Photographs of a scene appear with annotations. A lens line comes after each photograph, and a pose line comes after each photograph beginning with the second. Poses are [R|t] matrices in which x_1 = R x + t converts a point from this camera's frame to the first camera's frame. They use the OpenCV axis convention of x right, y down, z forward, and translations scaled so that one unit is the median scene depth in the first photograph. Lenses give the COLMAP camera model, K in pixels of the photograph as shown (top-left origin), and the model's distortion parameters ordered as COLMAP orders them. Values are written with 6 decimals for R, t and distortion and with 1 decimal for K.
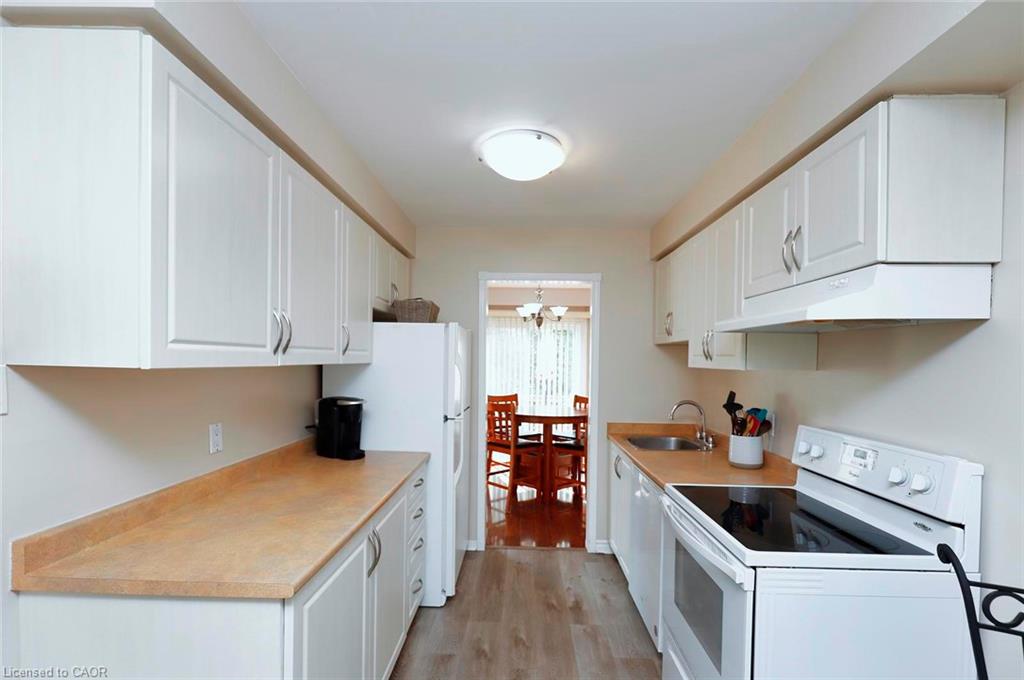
lens RADIAL K [[458.5, 0, 504.1], [0, 458.5, 370.2], [0, 0, 1]] dist [0.001290, 0.000105]
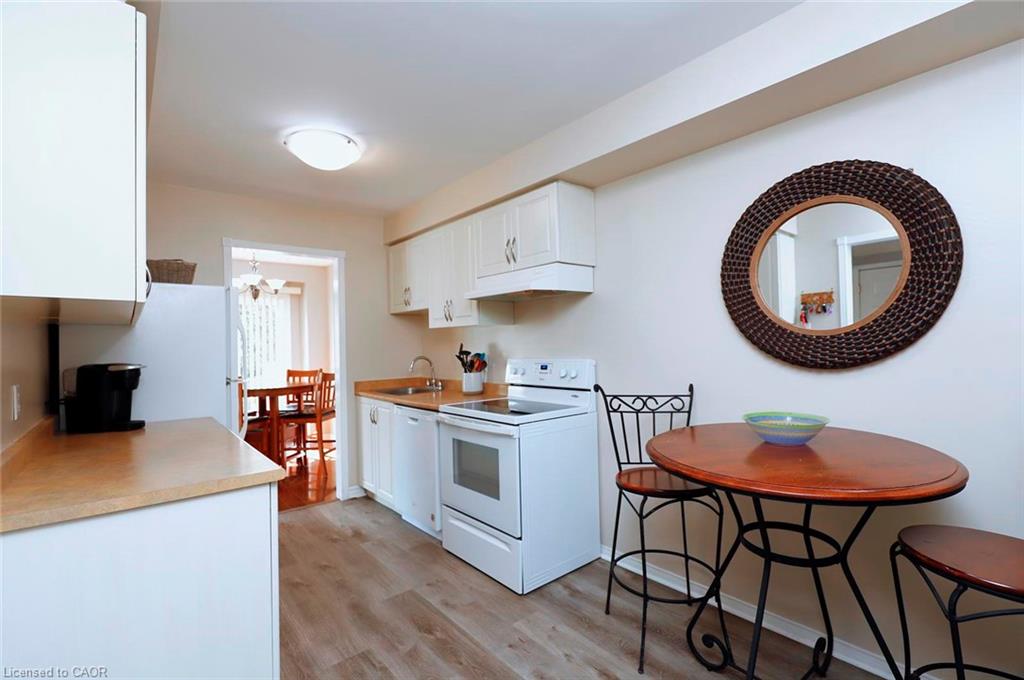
lens RADIAL K [[458.5, 0, 515.2], [0, 458.5, 338.1], [0, 0, 1]] dist [0.001290, 0.000105]
pose [[0.742568, -0.027666, 0.669199, -0.346097], [0.050643, 0.998606, -0.014911, 0.061352], [-0.667853, 0.044962, 0.742934, -0.179706]]
